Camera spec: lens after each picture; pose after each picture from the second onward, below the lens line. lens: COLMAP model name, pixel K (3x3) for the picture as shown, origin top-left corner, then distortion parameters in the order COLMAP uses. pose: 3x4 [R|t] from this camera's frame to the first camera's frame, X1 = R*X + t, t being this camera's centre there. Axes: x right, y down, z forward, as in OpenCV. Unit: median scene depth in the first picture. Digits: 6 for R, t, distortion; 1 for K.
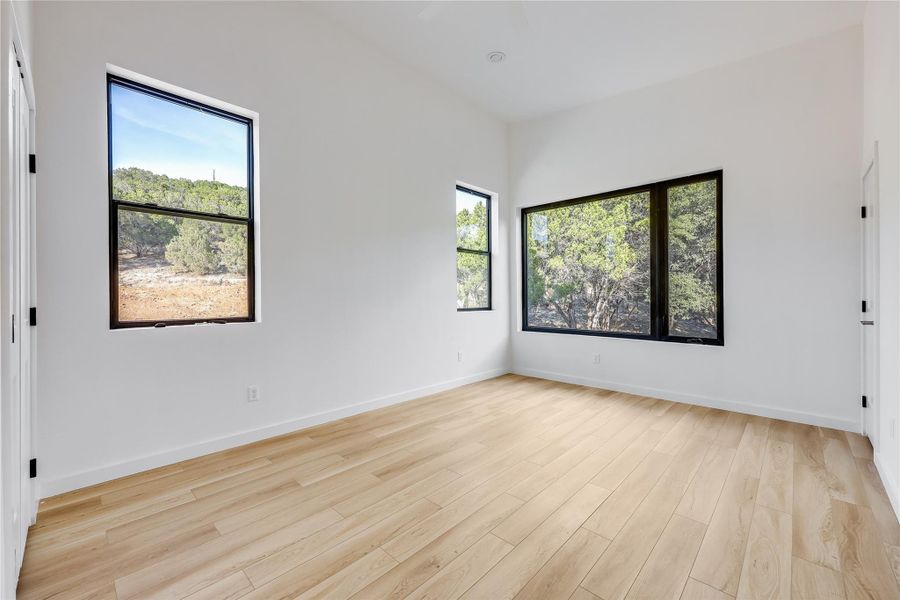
lens RADIAL K [[363.7, 0, 454.3], [0, 363.7, 295.4], [0, 0, 1]] dist [0.000236, 0.000036]
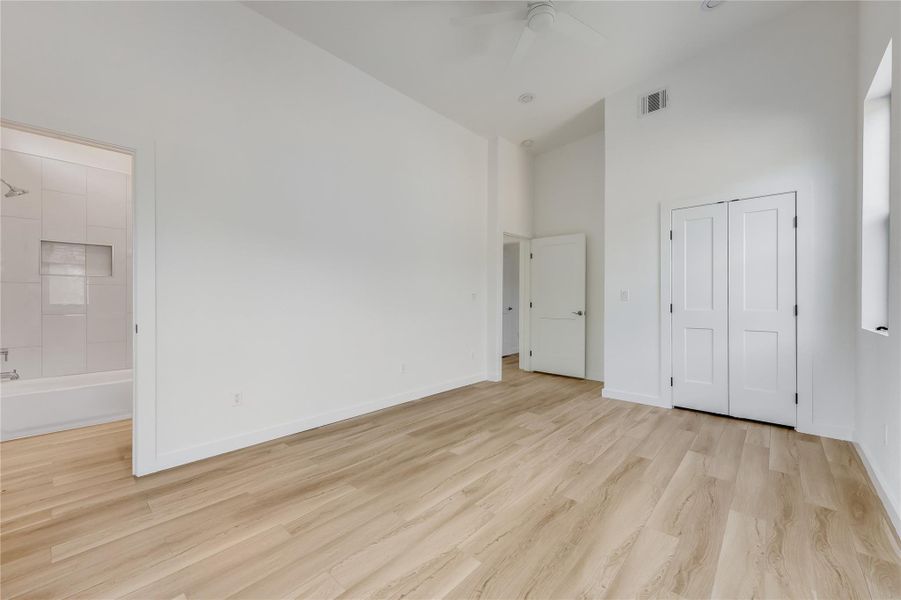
lens RADIAL K [[364.1, 0, 454.8], [0, 364.1, 295.4], [0, 0, 1]] dist [0.000236, 0.000036]
pose [[-0.999561, -0.000538, -0.029627, 0.415973], [-0.000382, 0.999986, -0.005296, -0.002574], [0.029629, -0.005282, -0.999547, 2.170936]]
